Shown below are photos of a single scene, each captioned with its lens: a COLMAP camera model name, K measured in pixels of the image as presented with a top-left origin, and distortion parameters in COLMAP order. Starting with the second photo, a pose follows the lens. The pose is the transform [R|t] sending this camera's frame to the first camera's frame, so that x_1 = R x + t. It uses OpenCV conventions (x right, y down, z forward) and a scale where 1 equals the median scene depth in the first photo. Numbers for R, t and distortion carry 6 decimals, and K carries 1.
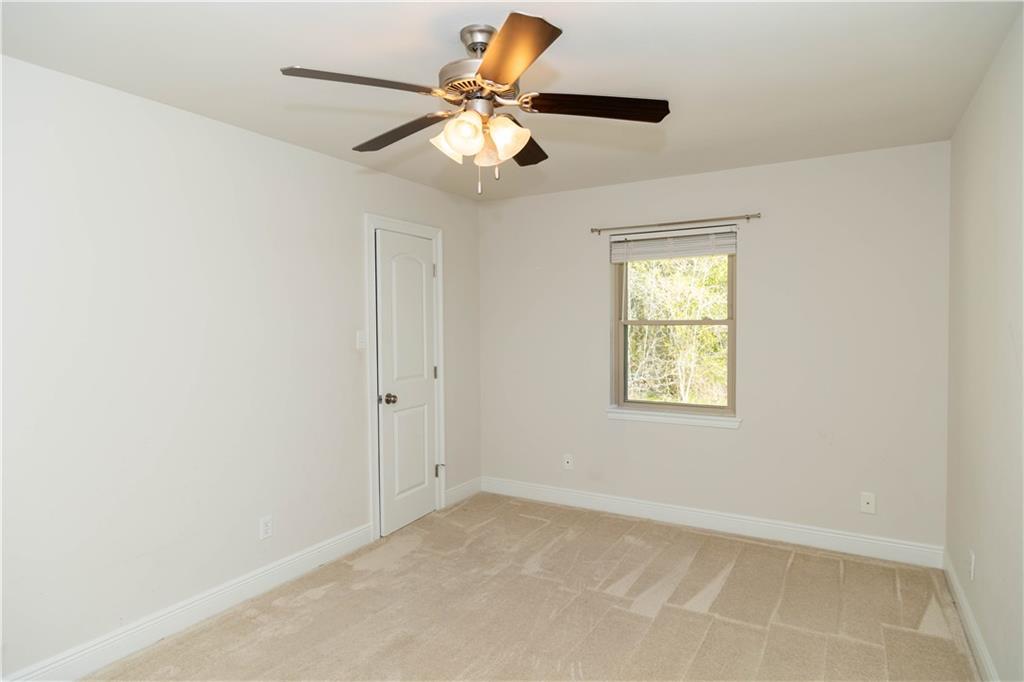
lens RADIAL K [[583.9, 0, 517.9], [0, 583.9, 344.2], [0, 0, 1]] dist [0.005952, 0.000133]
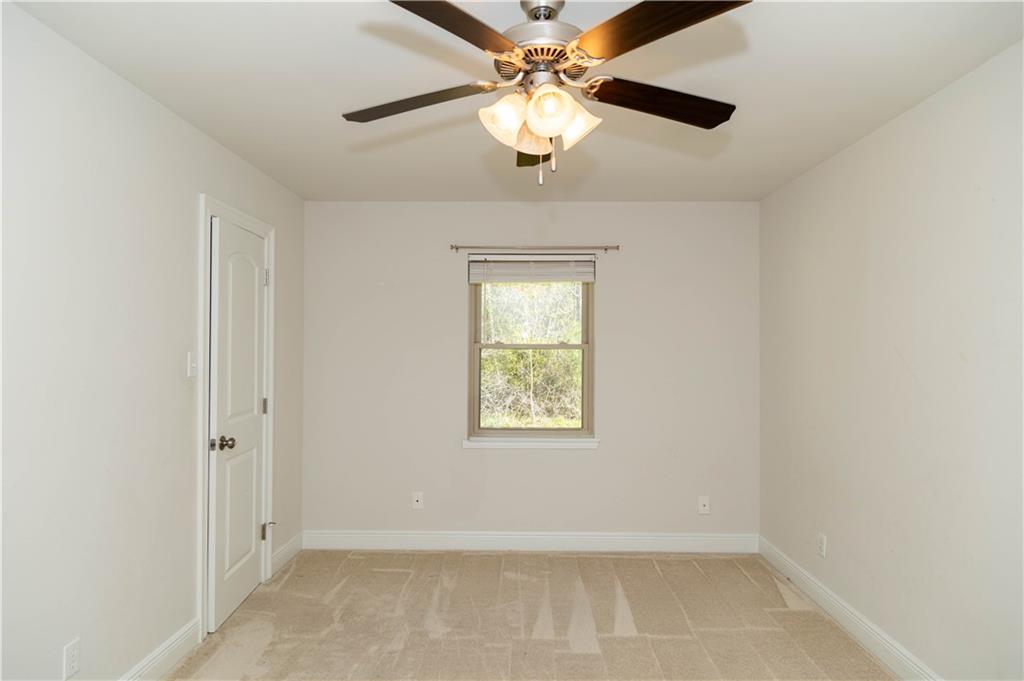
lens RADIAL K [[583.9, 0, 528.9], [0, 583.9, 348.2], [0, 0, 1]] dist [0.005952, 0.000133]
pose [[0.868645, 0.011676, 0.495297, -0.251900], [0.007899, 0.999269, -0.037409, 0.003146], [-0.495371, 0.036408, 0.867918, 0.151337]]
